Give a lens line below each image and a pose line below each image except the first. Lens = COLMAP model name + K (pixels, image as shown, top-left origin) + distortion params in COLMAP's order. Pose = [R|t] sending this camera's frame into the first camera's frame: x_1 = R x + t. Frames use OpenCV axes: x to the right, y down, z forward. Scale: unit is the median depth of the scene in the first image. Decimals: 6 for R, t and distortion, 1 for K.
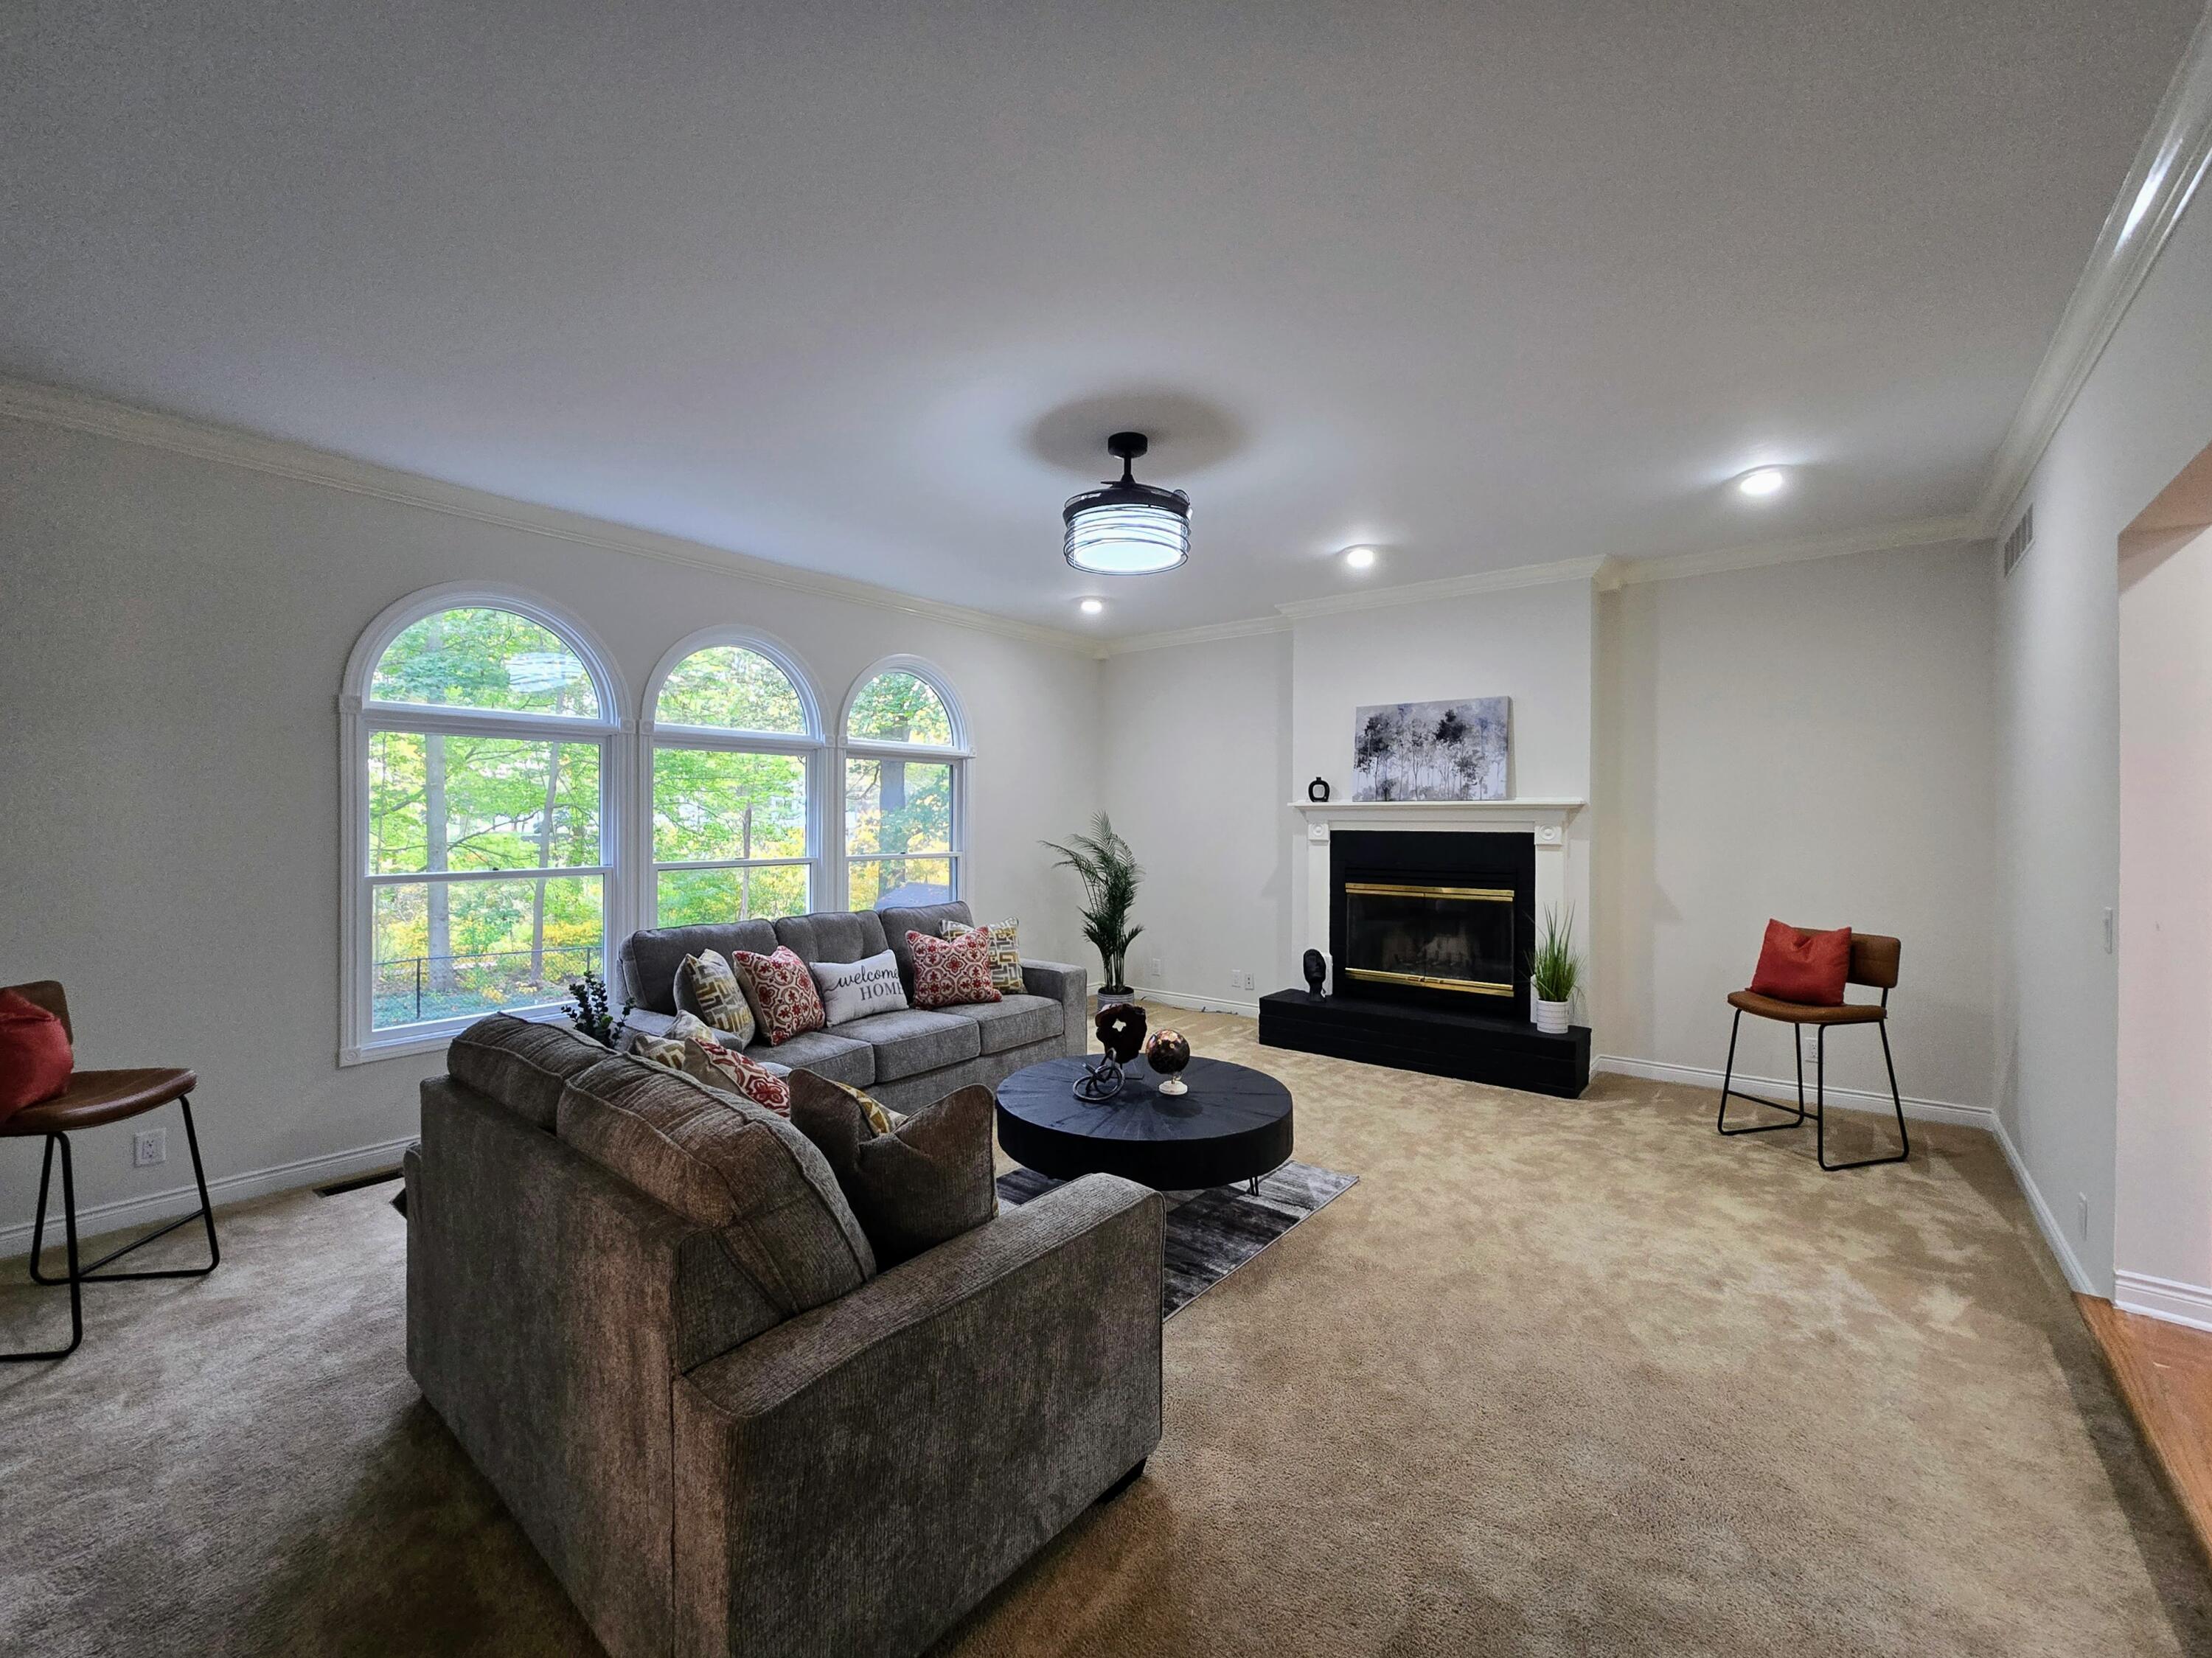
lens RADIAL K [[930.7, 0, 1107.2], [0, 930.7, 816.5], [0, 0, 1]] dist [0.000121, 0.000007]
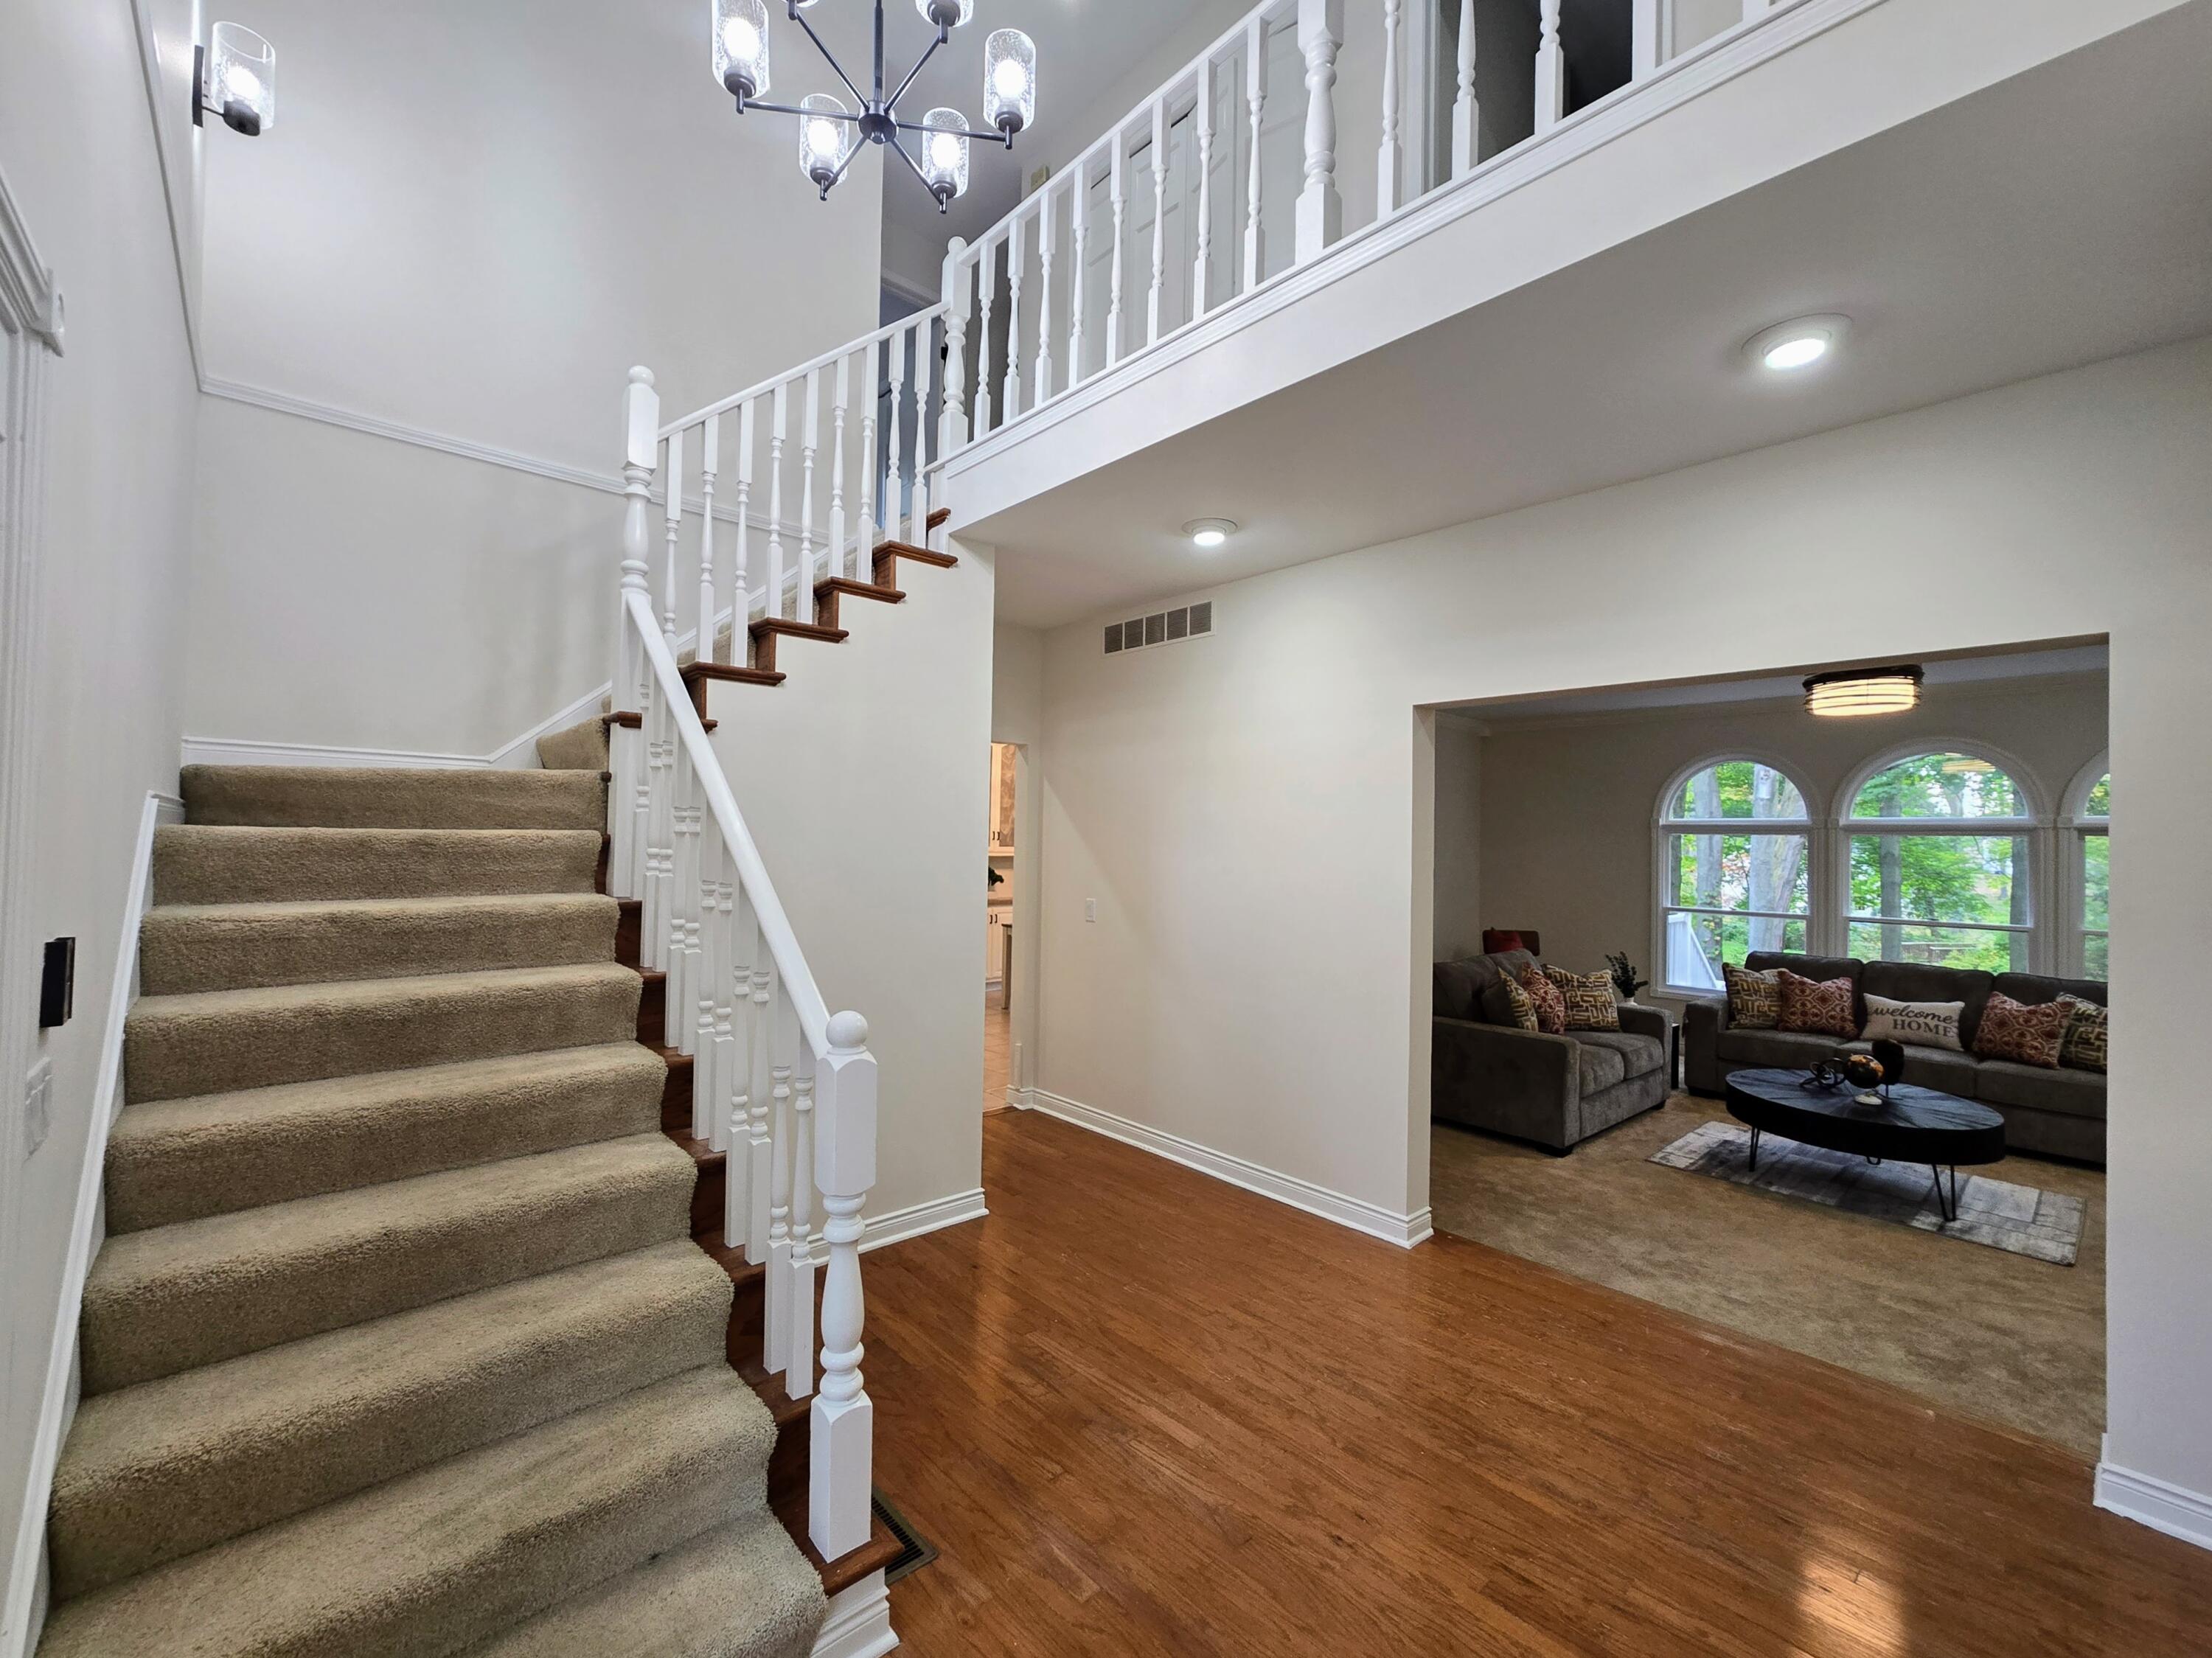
lens RADIAL K [[911.4, 0, 1096.7], [0, 911.4, 821.6], [0, 0, 1]] dist [0.003074, 0.000636]
pose [[-0.175679, -0.025126, -0.984127, 1.043519], [-0.014886, 0.999628, -0.022865, -0.044806], [0.984335, 0.010633, -0.175988, 0.082900]]
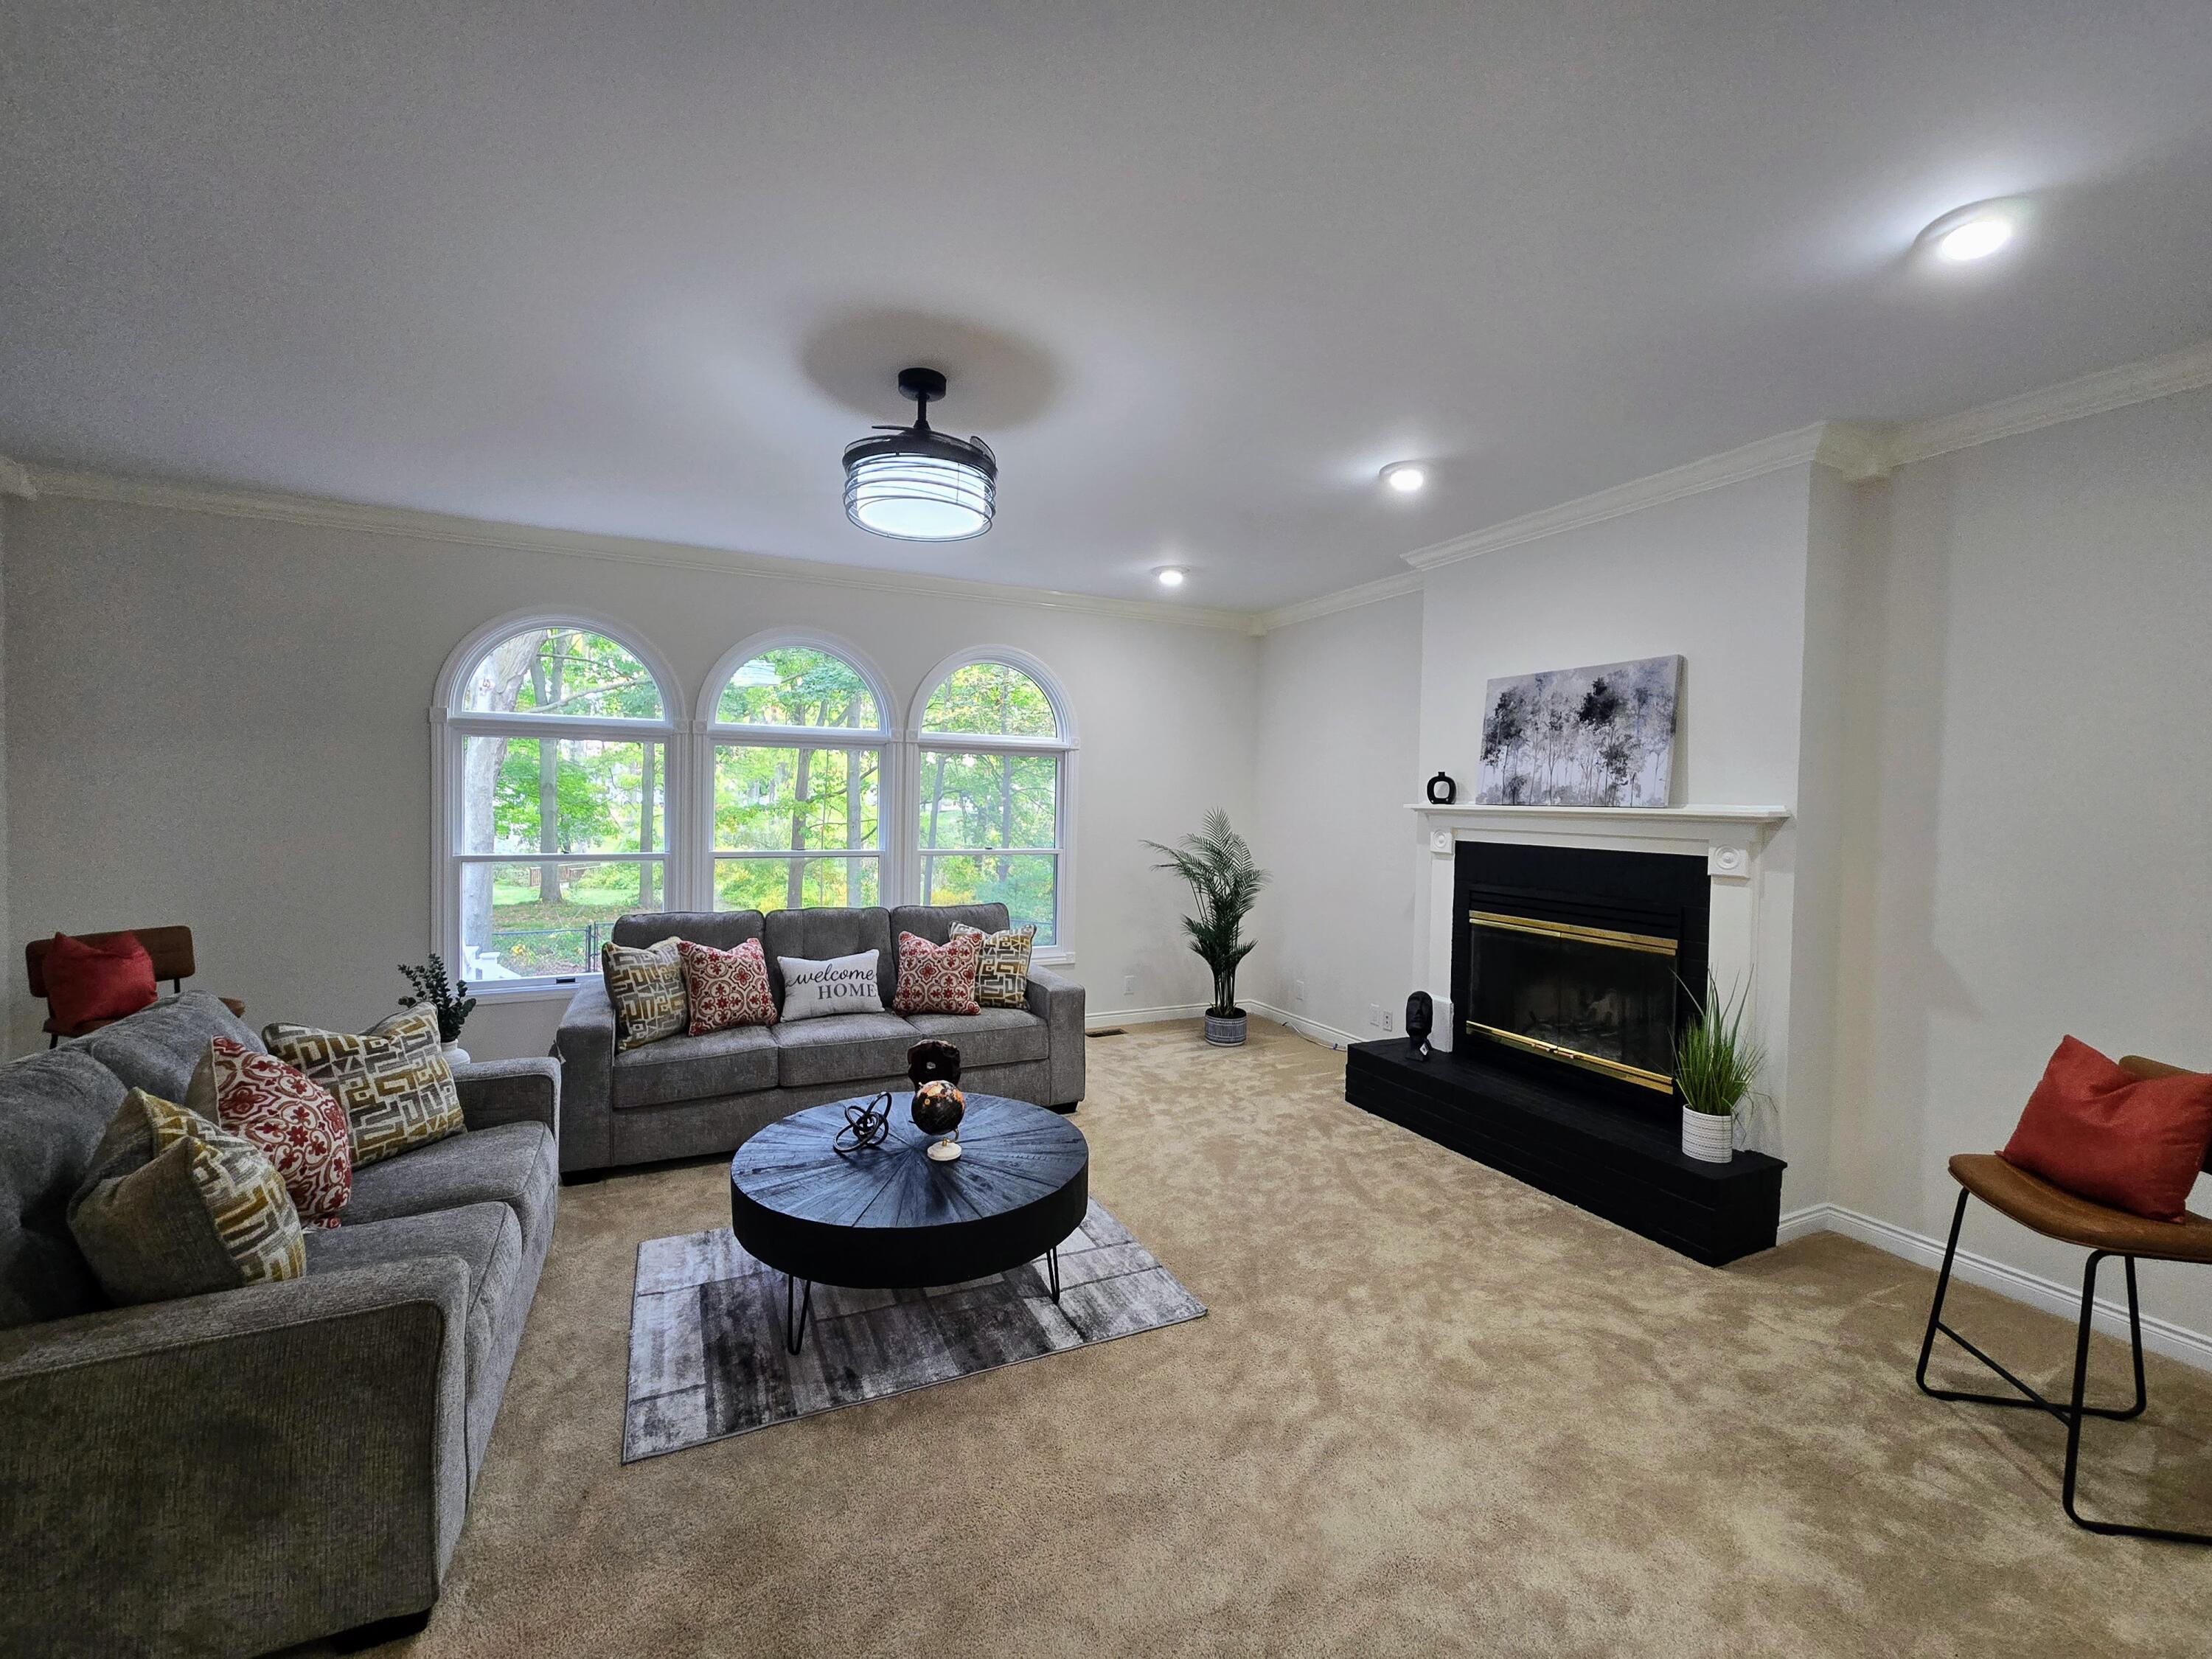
lens RADIAL K [[919.5, 0, 1102.3], [0, 919.5, 820.6], [0, 0, 1]] dist [-0.000654, 0.000399]
pose [[0.895085, 0.025085, -0.445189, 0.370143], [-0.015905, 0.999577, 0.024345, -0.018507], [0.445612, -0.014710, 0.895106, 0.216639]]
